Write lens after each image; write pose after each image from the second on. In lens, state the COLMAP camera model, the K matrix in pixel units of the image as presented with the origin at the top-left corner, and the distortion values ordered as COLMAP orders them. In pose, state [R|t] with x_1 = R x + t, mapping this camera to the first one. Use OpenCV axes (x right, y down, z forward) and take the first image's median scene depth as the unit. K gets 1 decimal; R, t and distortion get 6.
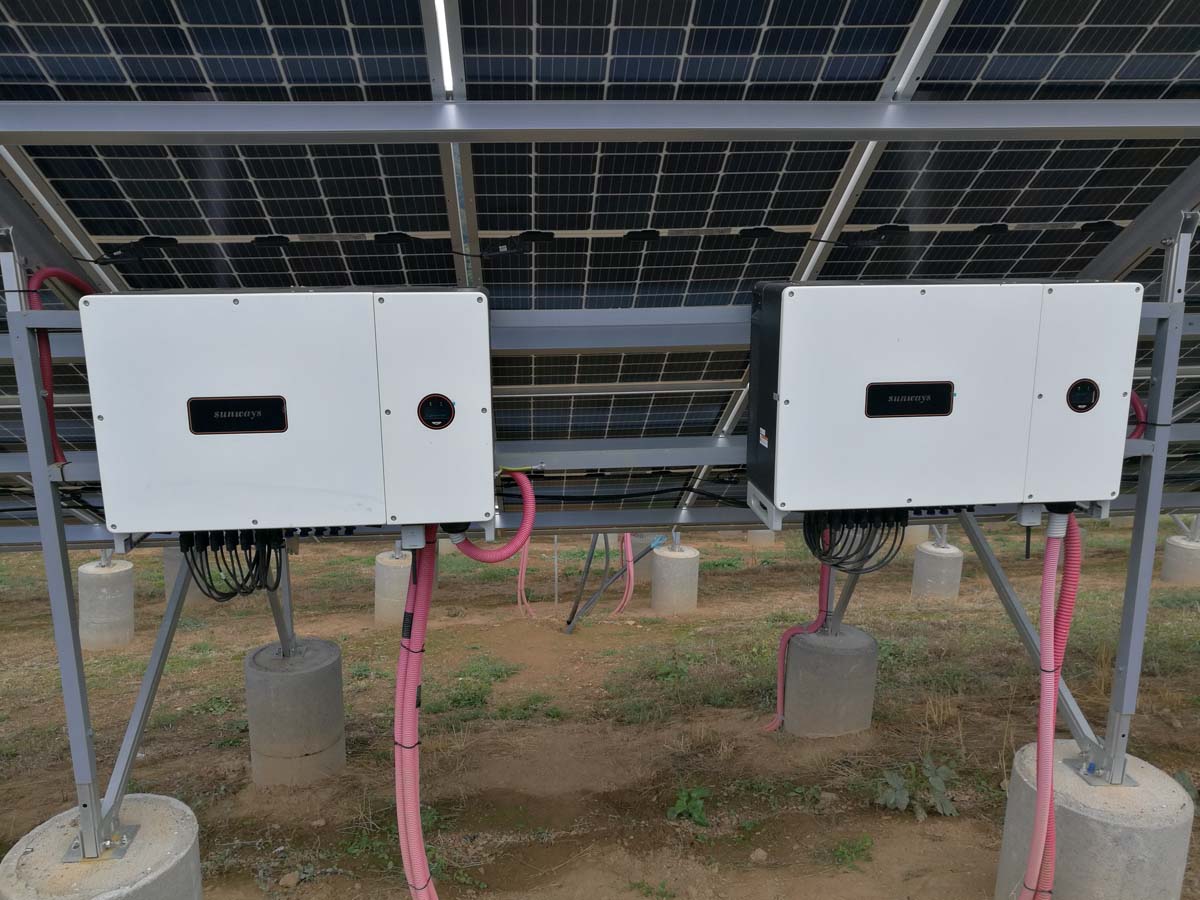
lens RADIAL K [[981.1, 0, 603.6], [0, 981.1, 447.3], [0, 0, 1]] dist [-0.015536, 0.050709]
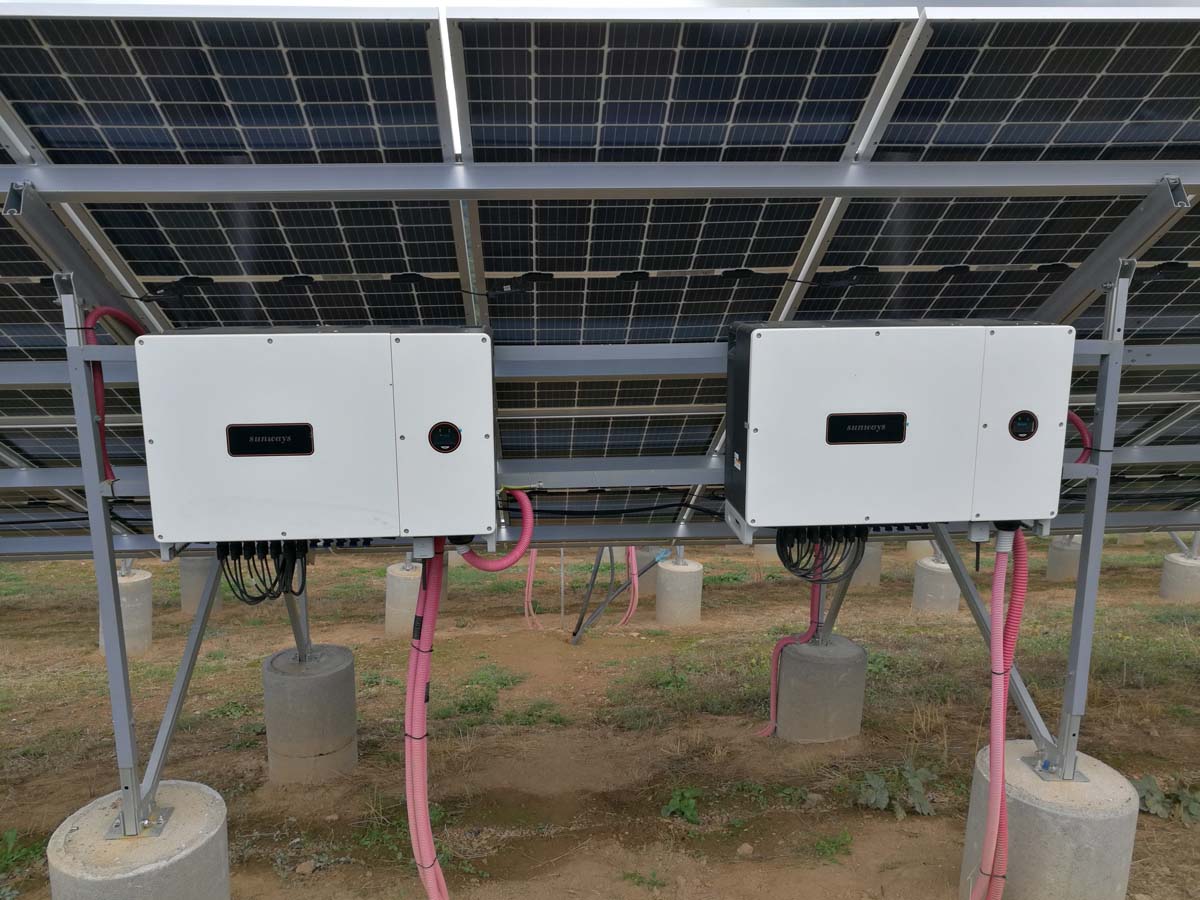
lens RADIAL K [[981.1, 0, 611.2], [0, 981.1, 450.0], [0, 0, 1]] dist [-0.015536, 0.050709]
pose [[0.999976, 0.005928, -0.003560, 0.019515], [-0.005967, 0.999921, -0.011043, -0.008220], [0.003494, 0.011064, 0.999933, -0.100534]]
